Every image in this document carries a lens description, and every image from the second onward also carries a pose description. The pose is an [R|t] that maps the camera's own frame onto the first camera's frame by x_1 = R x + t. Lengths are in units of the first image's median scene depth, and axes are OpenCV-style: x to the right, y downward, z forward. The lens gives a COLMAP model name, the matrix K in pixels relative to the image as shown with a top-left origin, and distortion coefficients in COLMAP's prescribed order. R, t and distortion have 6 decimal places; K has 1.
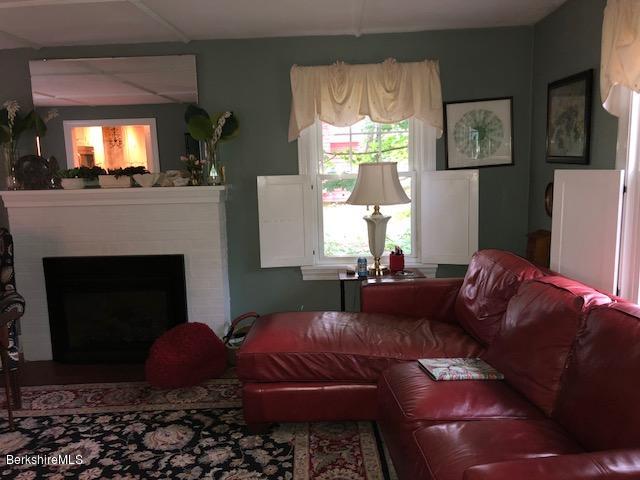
lens RADIAL K [[521.2, 0, 318.8], [0, 521.2, 243.6], [0, 0, 1]] dist [0.030905, -0.033143]
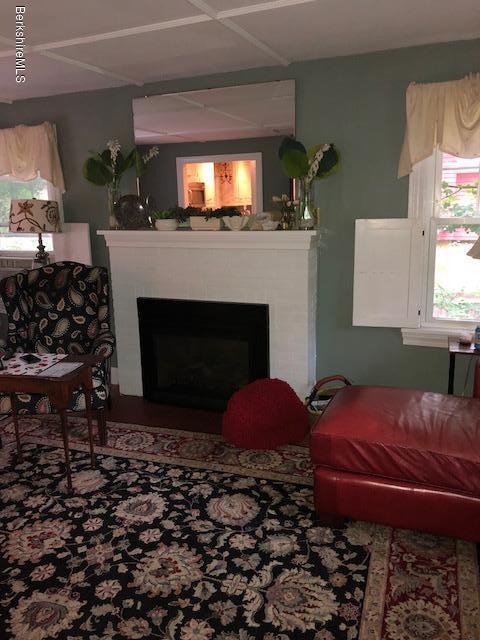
lens RADIAL K [[521.2, 0, 240.2], [0, 521.2, 314.3], [0, 0, 1]] dist [0.030905, -0.033143]
pose [[0.935825, 0.078904, -0.343520, 0.011436], [-0.054137, 0.995233, 0.081116, -0.035887], [0.348283, -0.057313, 0.935636, 0.129001]]
